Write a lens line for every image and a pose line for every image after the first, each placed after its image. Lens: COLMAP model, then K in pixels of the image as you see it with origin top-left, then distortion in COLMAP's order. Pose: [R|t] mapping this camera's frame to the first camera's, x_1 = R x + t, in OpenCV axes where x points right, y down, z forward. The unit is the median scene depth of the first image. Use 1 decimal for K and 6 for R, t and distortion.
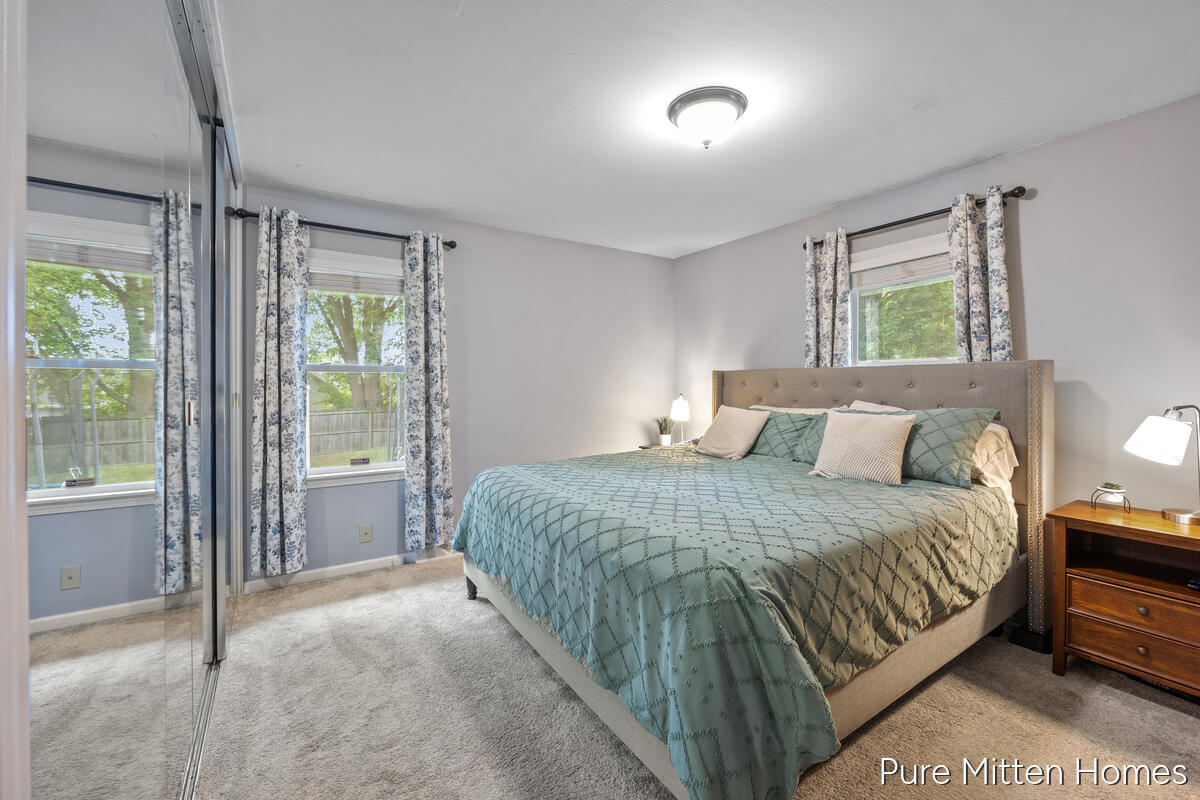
lens RADIAL K [[501.1, 0, 598.3], [0, 501.1, 389.2], [0, 0, 1]] dist [0.000743, 0.000425]
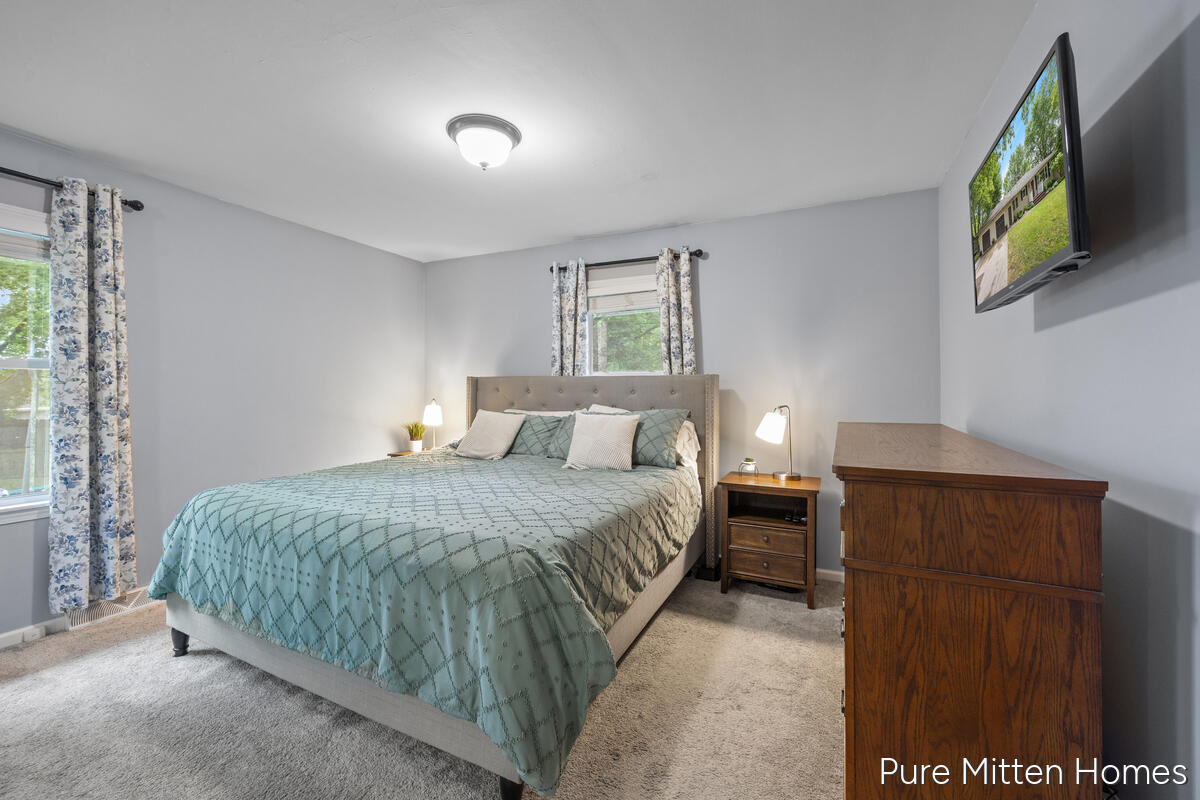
lens RADIAL K [[501.1, 0, 598.3], [0, 501.1, 389.2], [0, 0, 1]] dist [0.000743, 0.000425]
pose [[0.854556, 0.009898, 0.519265, -0.114016], [-0.003552, 0.999906, -0.013214, 0.002864], [-0.519347, 0.009447, 0.854511, -0.036886]]
